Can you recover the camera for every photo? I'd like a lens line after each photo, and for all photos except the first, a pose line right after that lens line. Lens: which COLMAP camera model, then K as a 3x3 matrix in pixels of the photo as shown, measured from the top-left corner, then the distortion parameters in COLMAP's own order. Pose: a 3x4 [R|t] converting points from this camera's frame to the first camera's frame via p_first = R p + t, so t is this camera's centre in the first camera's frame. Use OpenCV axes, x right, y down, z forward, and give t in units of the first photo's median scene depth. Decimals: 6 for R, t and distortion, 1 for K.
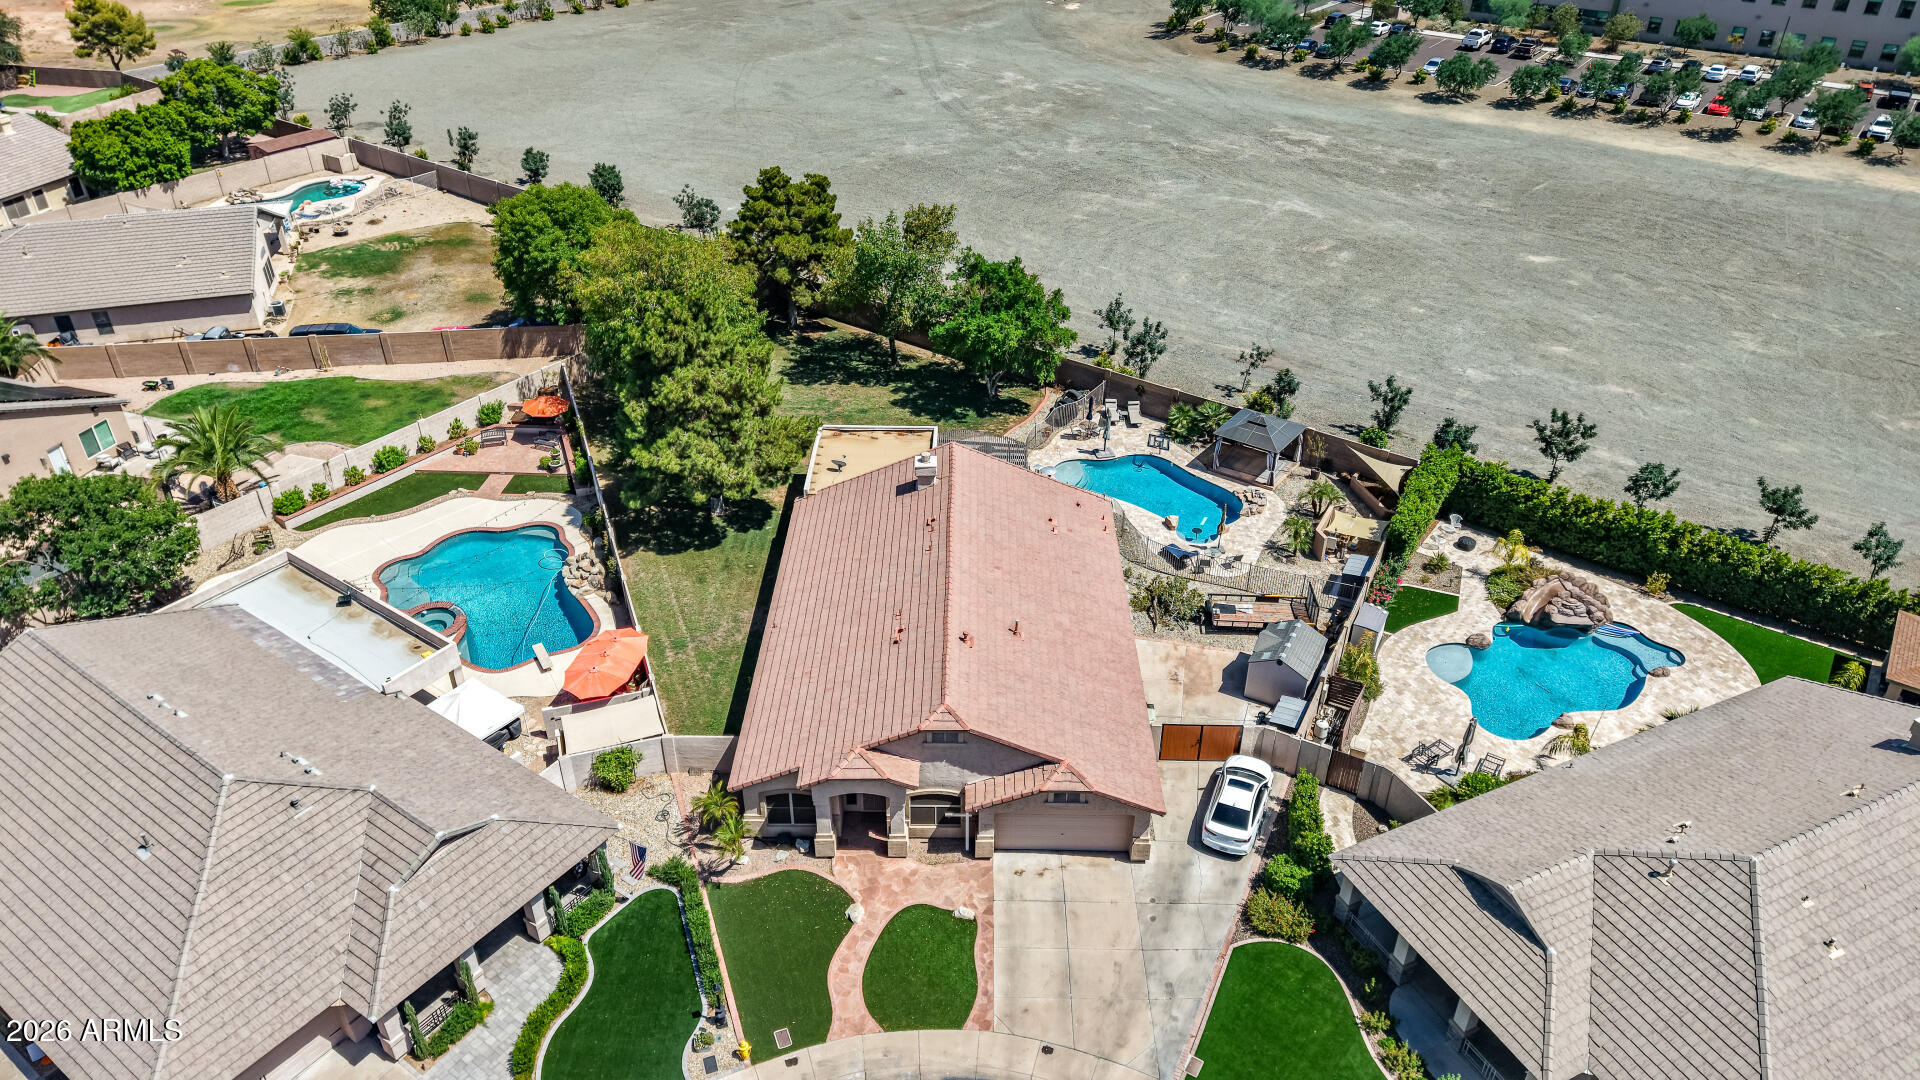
lens RADIAL K [[1279.3, 0, 962.2], [0, 1279.3, 548.1], [0, 0, 1]] dist [0.025129, -0.024868]
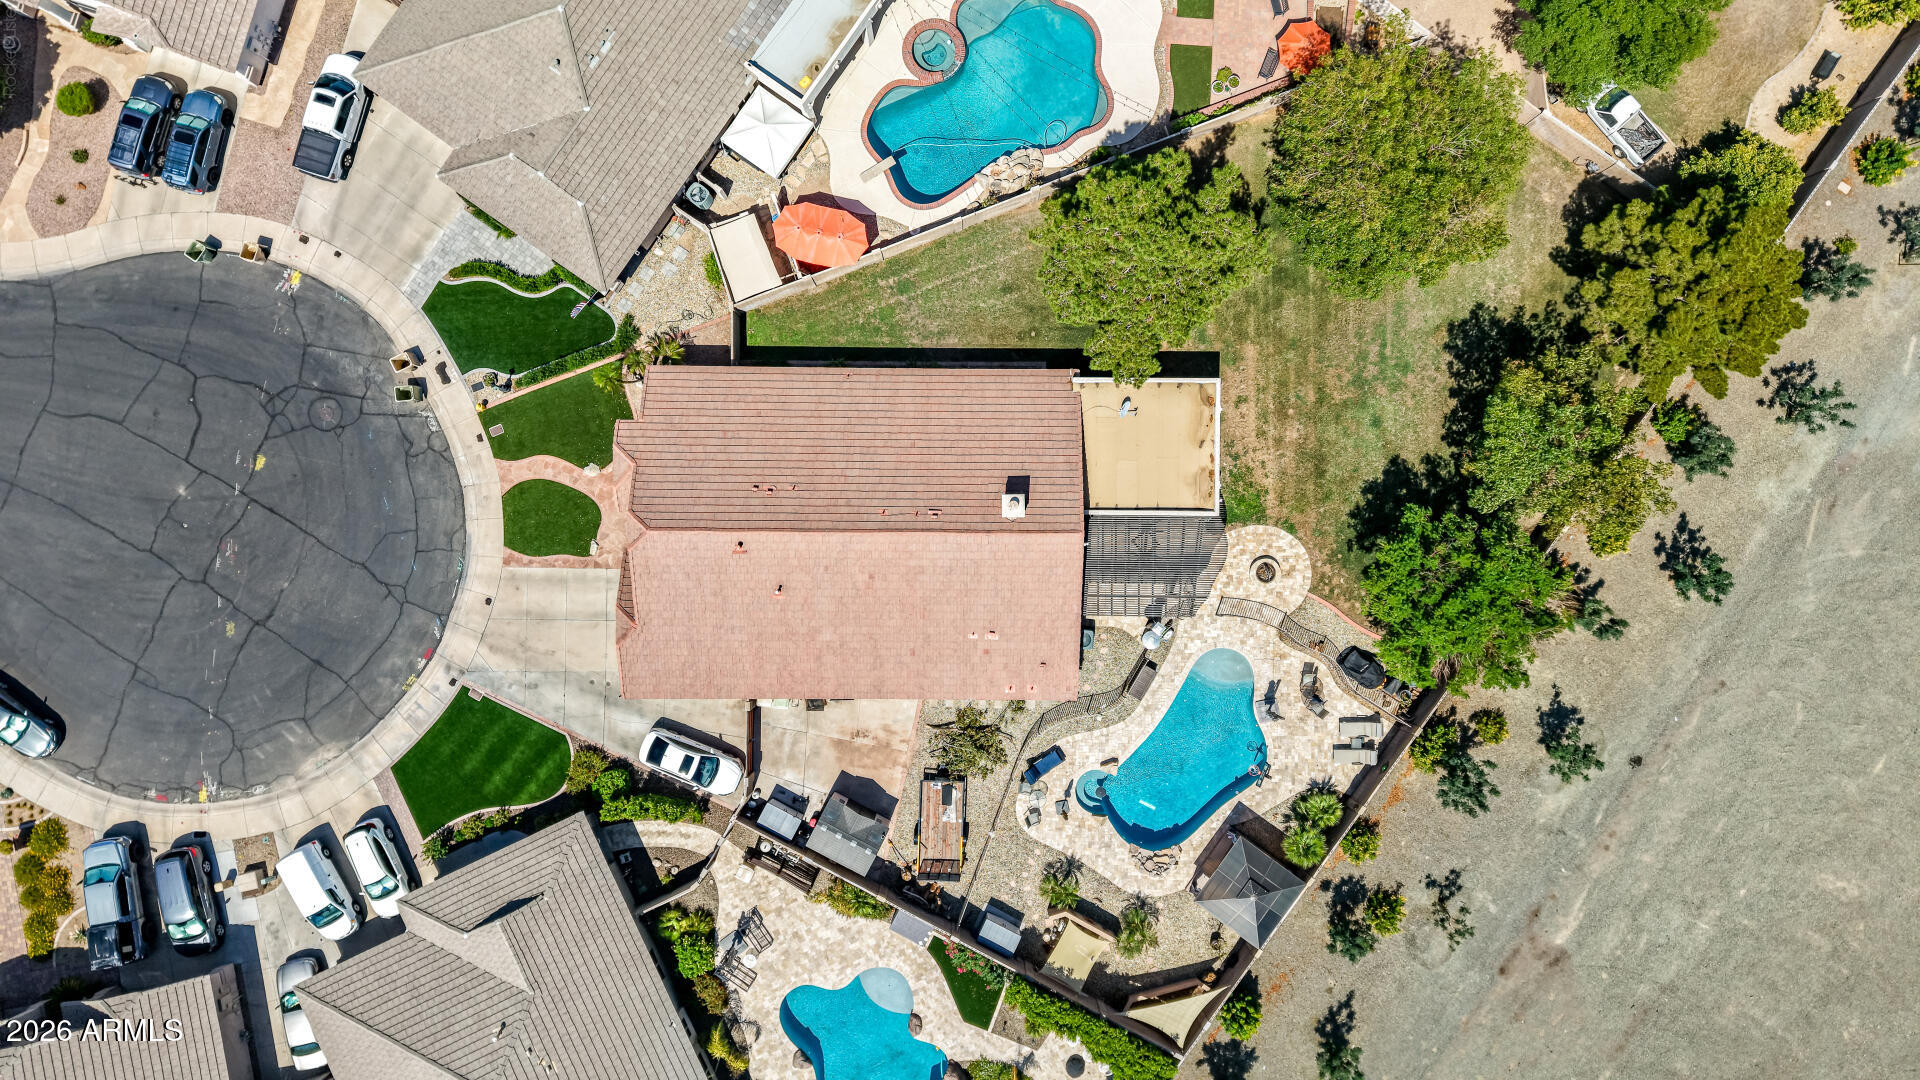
lens RADIAL K [[1279.3, 0, 962.2], [0, 1279.3, 548.1], [0, 0, 1]] dist [0.025129, -0.024868]
pose [[0.001401, 0.999796, -0.020174, 0.021986], [-0.546476, 0.017661, 0.837288, -0.787184], [0.837473, 0.009852, 0.546389, 0.405975]]
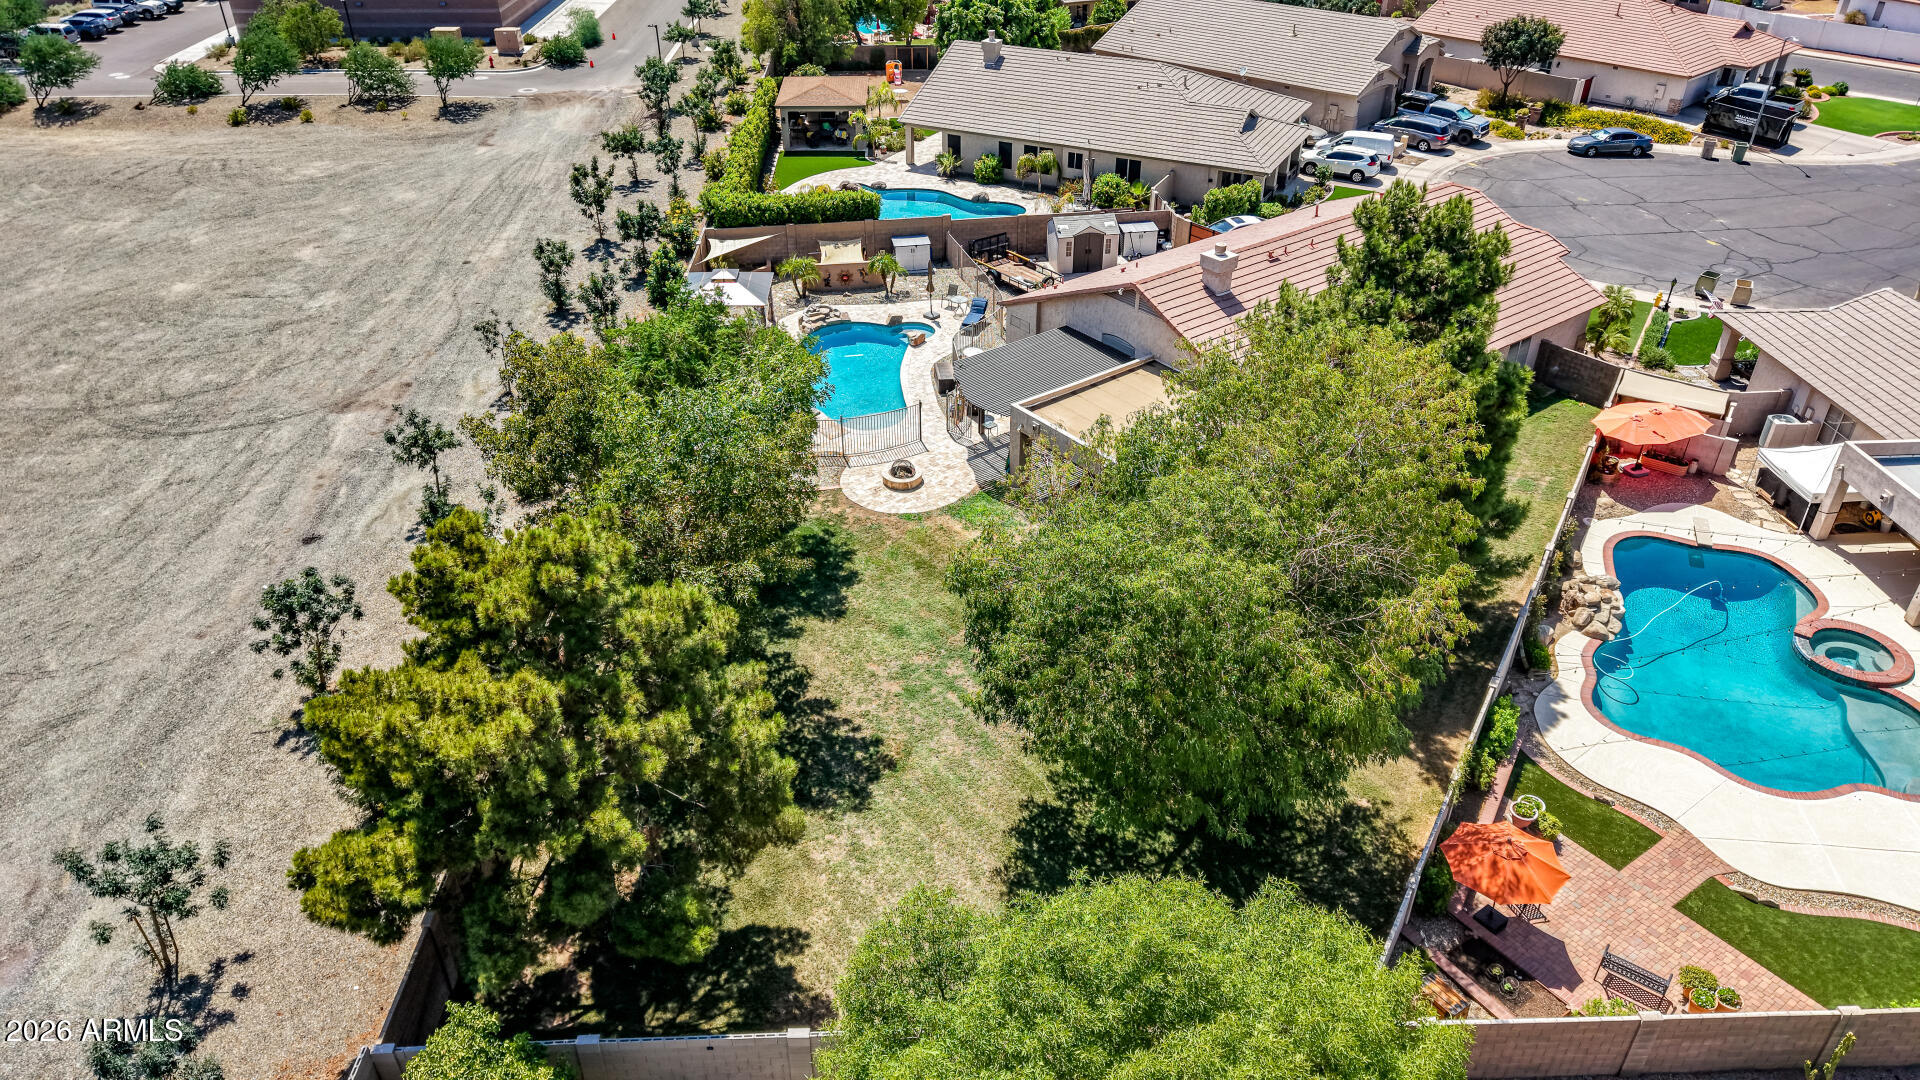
lens RADIAL K [[1279.3, 0, 962.2], [0, 1279.3, 548.1], [0, 0, 1]] dist [0.025129, -0.024868]
pose [[-0.616650, -0.433969, 0.656821, -0.502242], [0.427343, 0.516179, 0.742252, -0.597559], [-0.661151, 0.738397, -0.132848, 1.249342]]
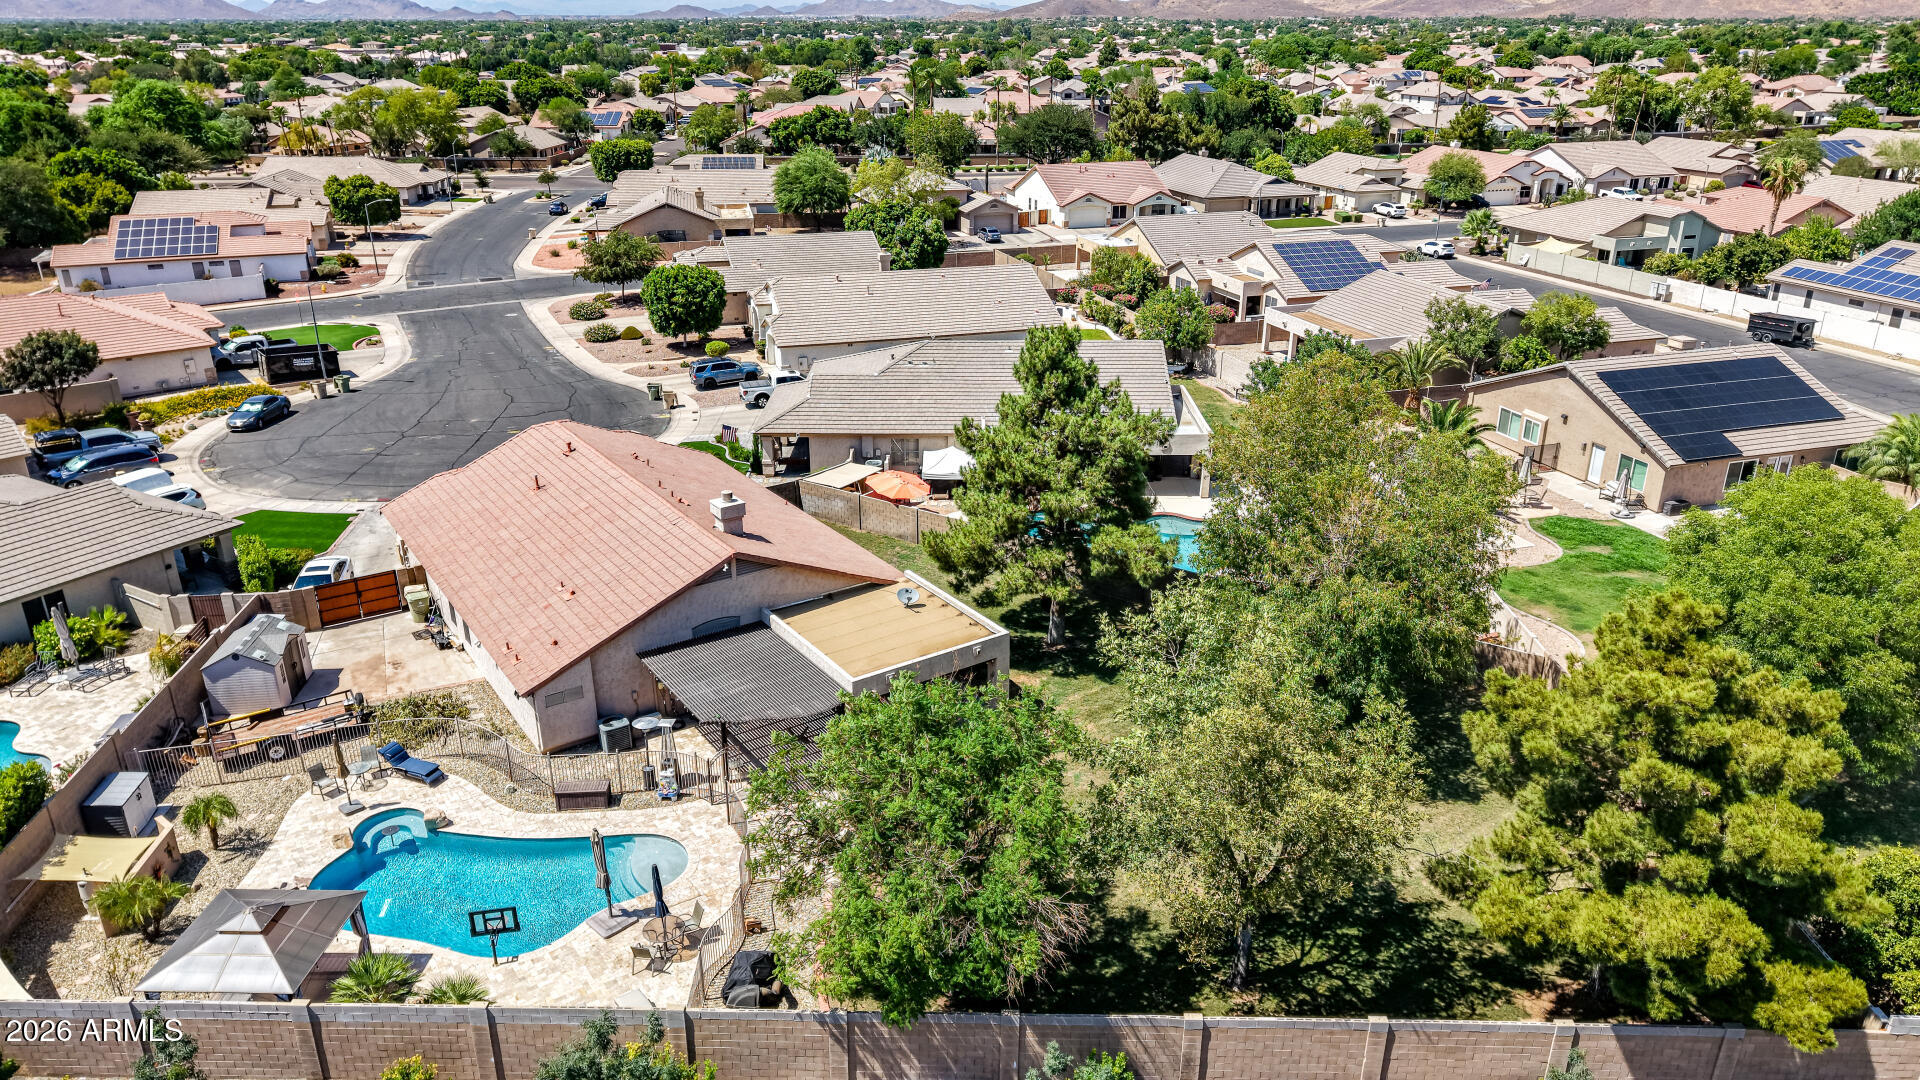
lens RADIAL K [[1279.3, 0, 962.2], [0, 1279.3, 548.1], [0, 0, 1]] dist [0.025129, -0.024868]
pose [[-0.821700, 0.212429, -0.528851, 0.264735], [-0.314110, 0.605477, 0.731254, -0.644414], [0.475546, 0.766989, -0.430794, 1.335966]]
